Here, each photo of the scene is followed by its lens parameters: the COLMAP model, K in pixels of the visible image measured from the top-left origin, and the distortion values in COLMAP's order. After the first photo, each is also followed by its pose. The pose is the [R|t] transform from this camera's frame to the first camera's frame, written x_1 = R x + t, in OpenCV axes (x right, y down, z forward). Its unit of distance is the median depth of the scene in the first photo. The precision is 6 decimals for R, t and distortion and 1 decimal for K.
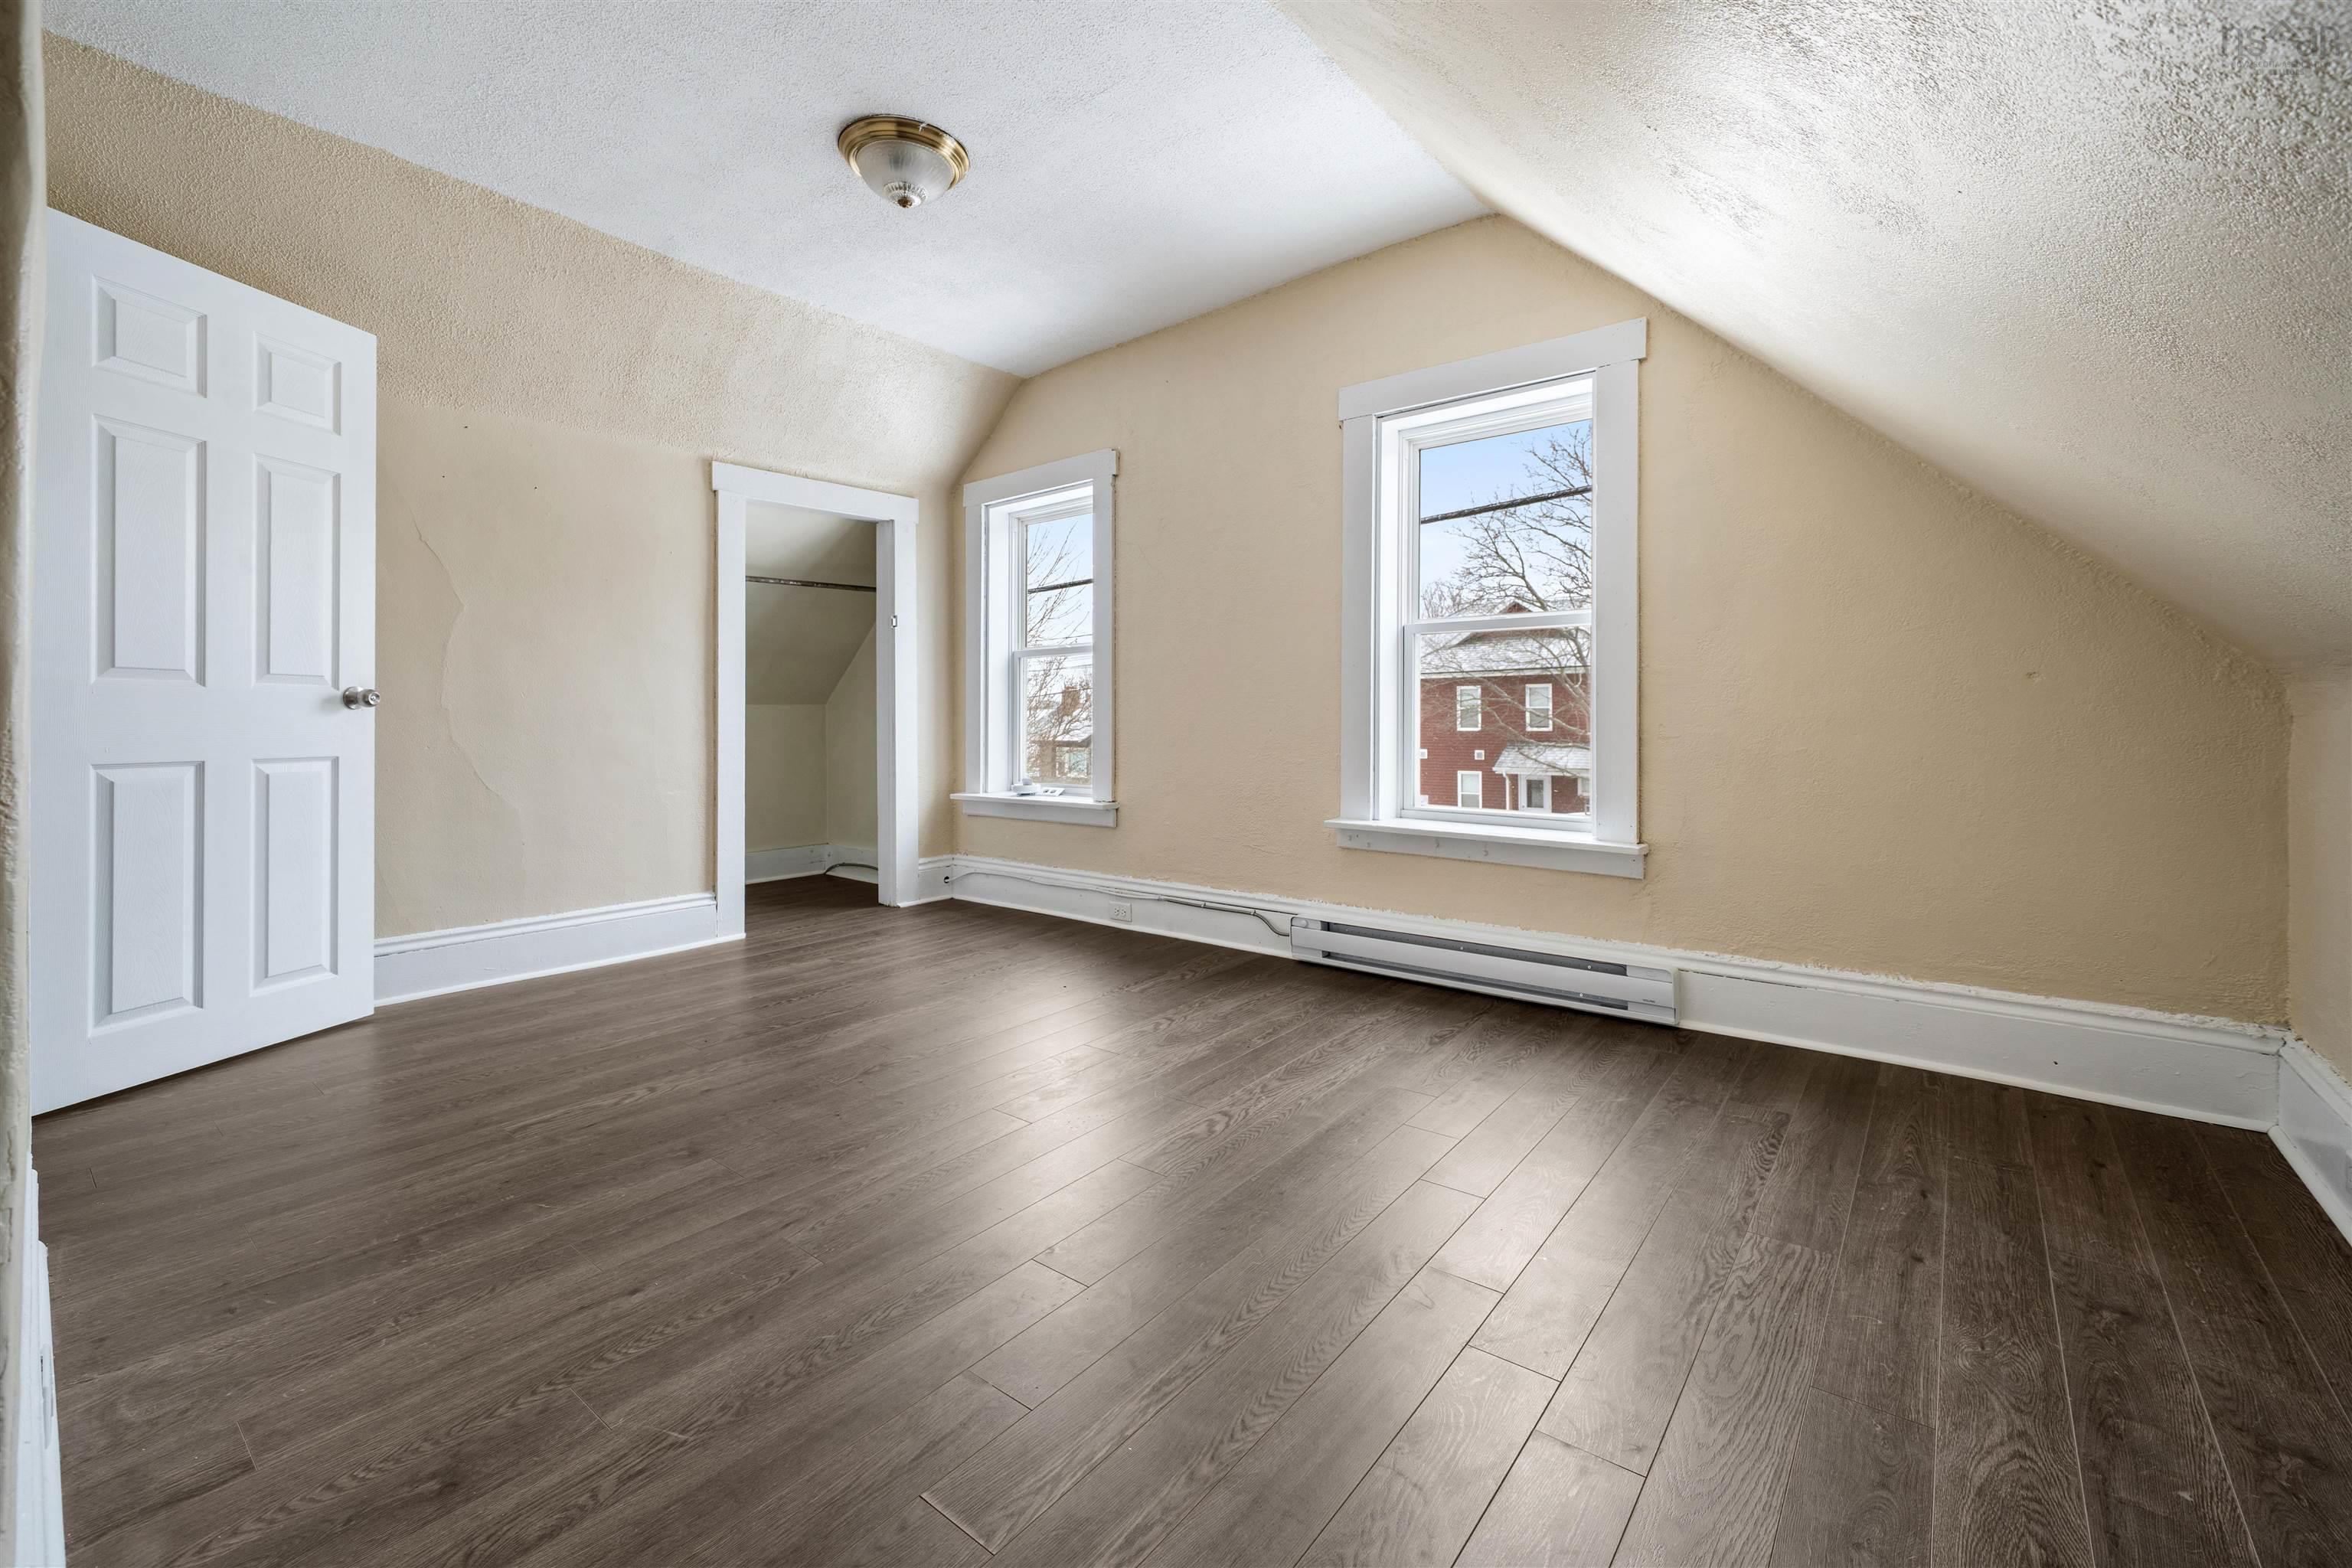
lens RADIAL K [[980.1, 0, 1179.8], [0, 980.1, 720.3], [0, 0, 1]] dist [-0.003415, -0.000637]
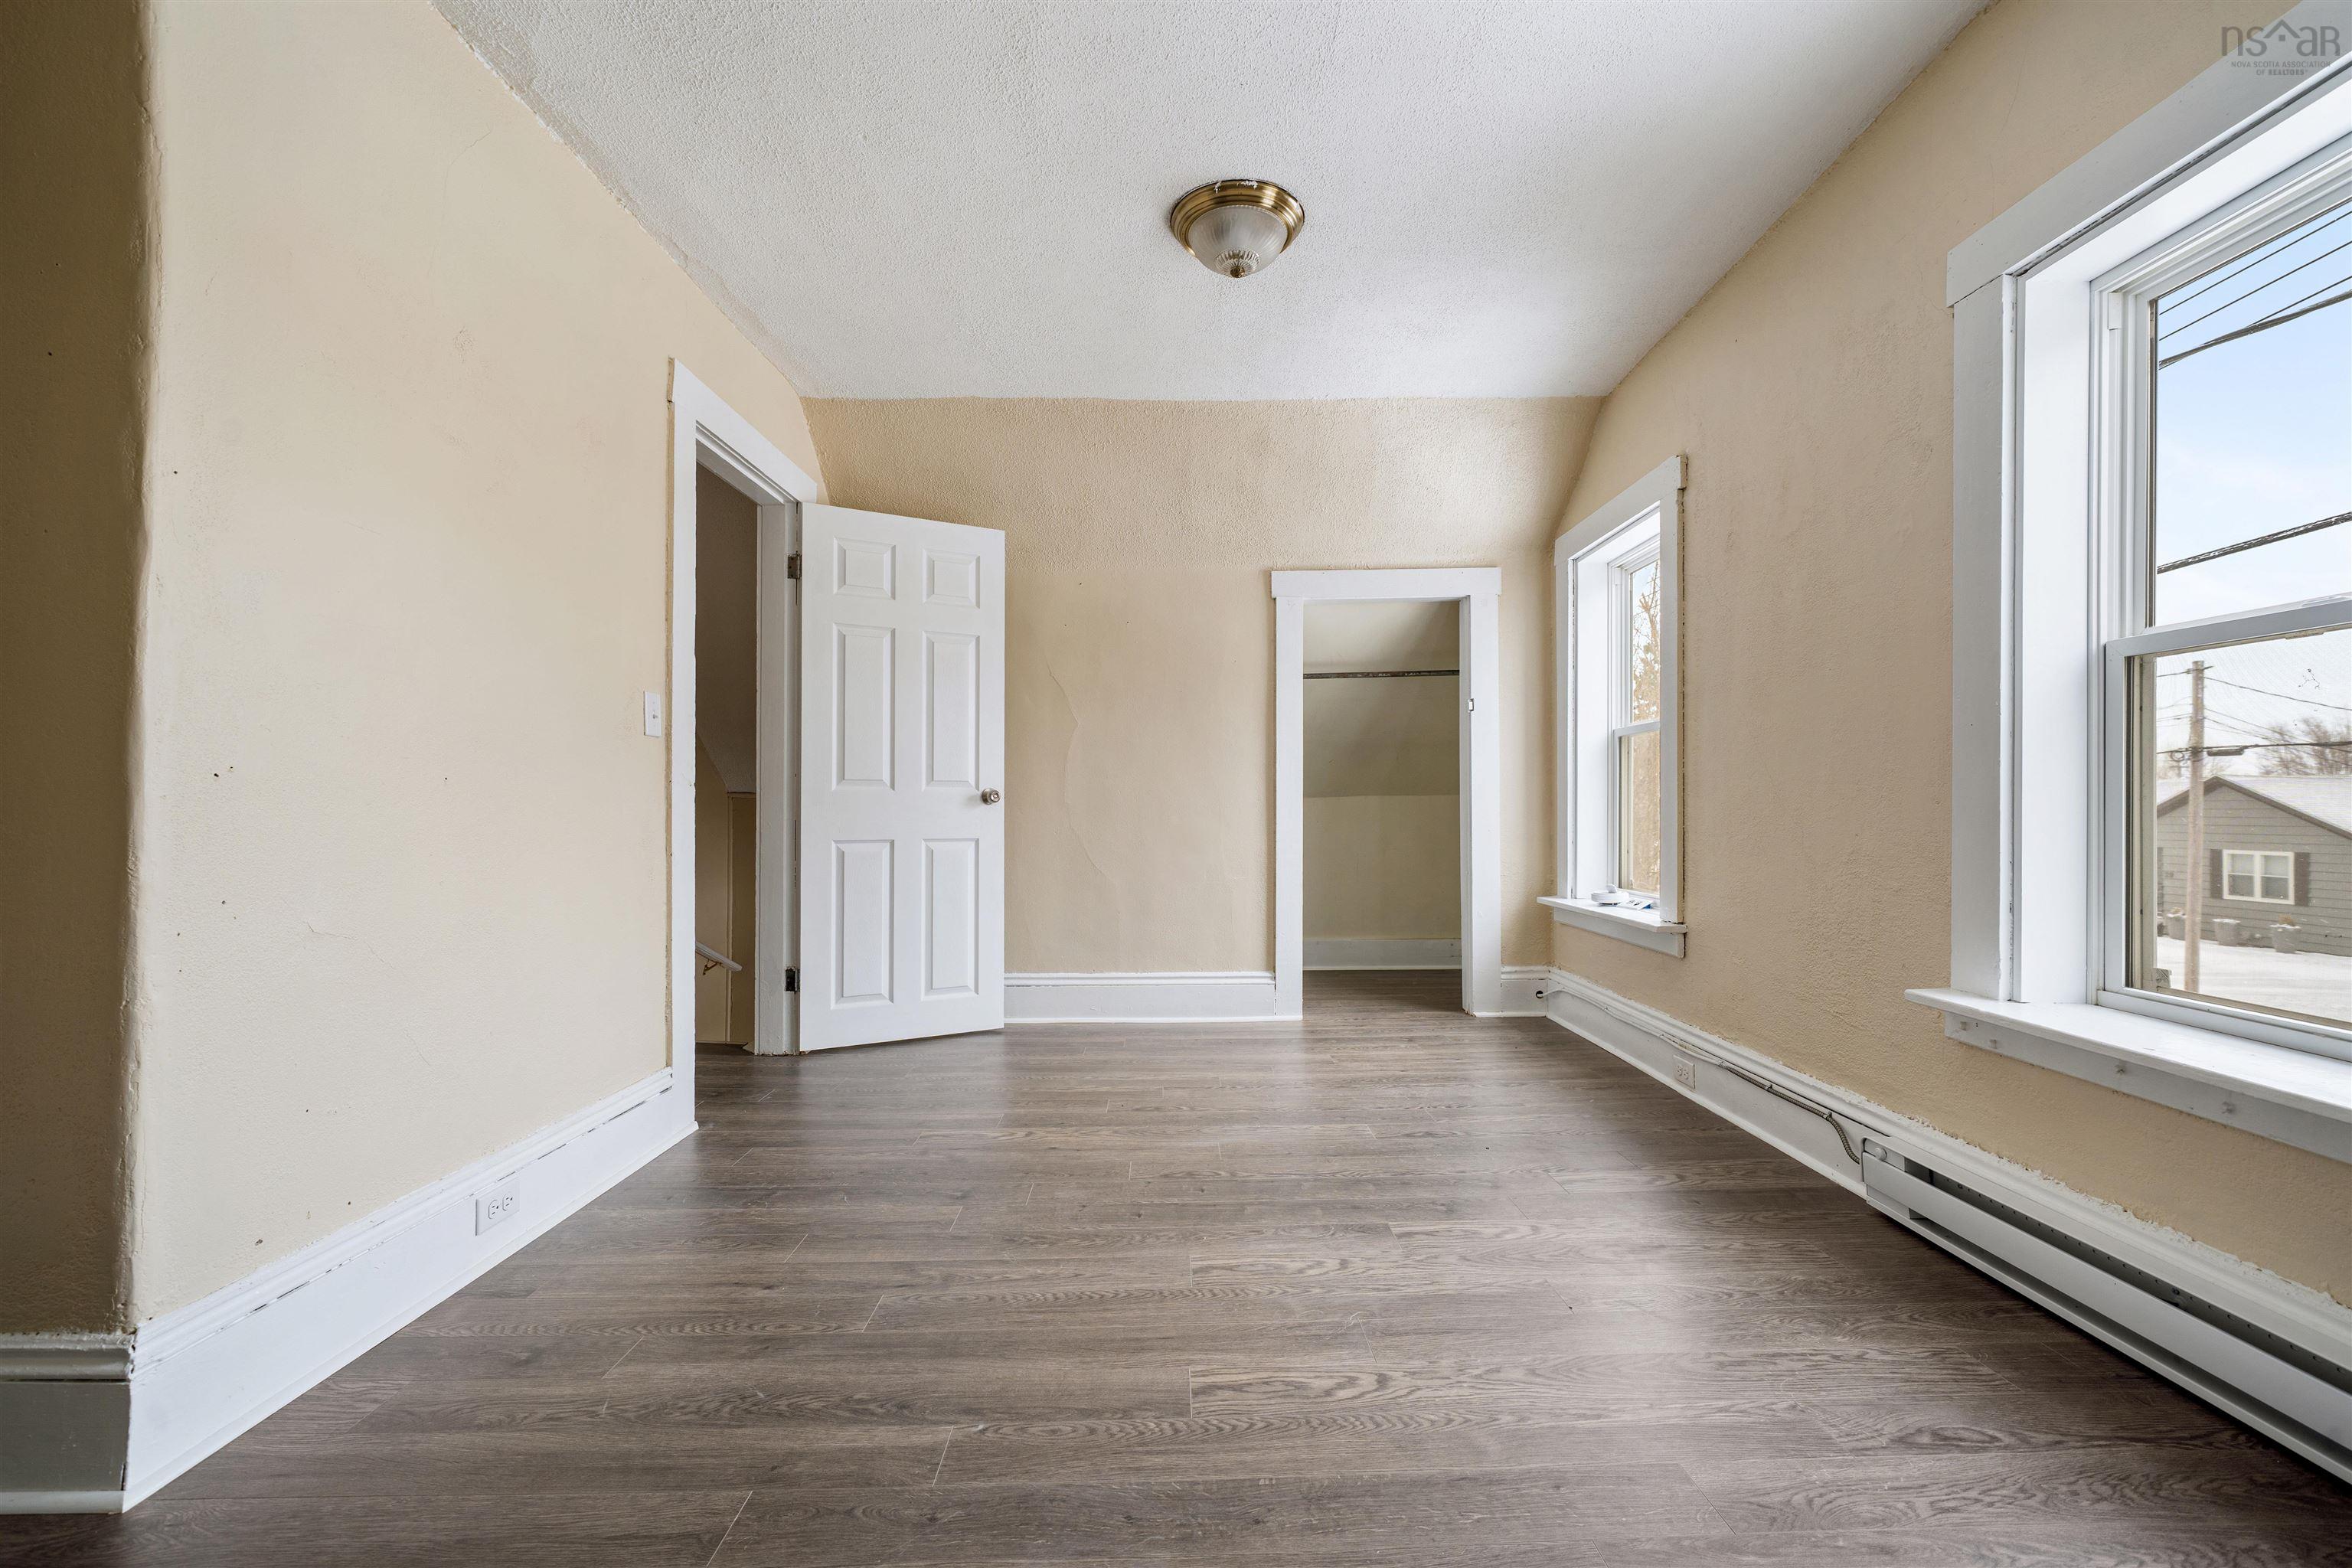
lens RADIAL K [[965.7, 0, 1178.9], [0, 965.7, 803.6], [0, 0, 1]] dist [-0.003465, 0.000046]
pose [[0.633951, -0.000314, -0.773373, 0.314962], [-0.001100, 0.999999, -0.001308, -0.009158], [0.773372, 0.001679, 0.633950, 0.283143]]
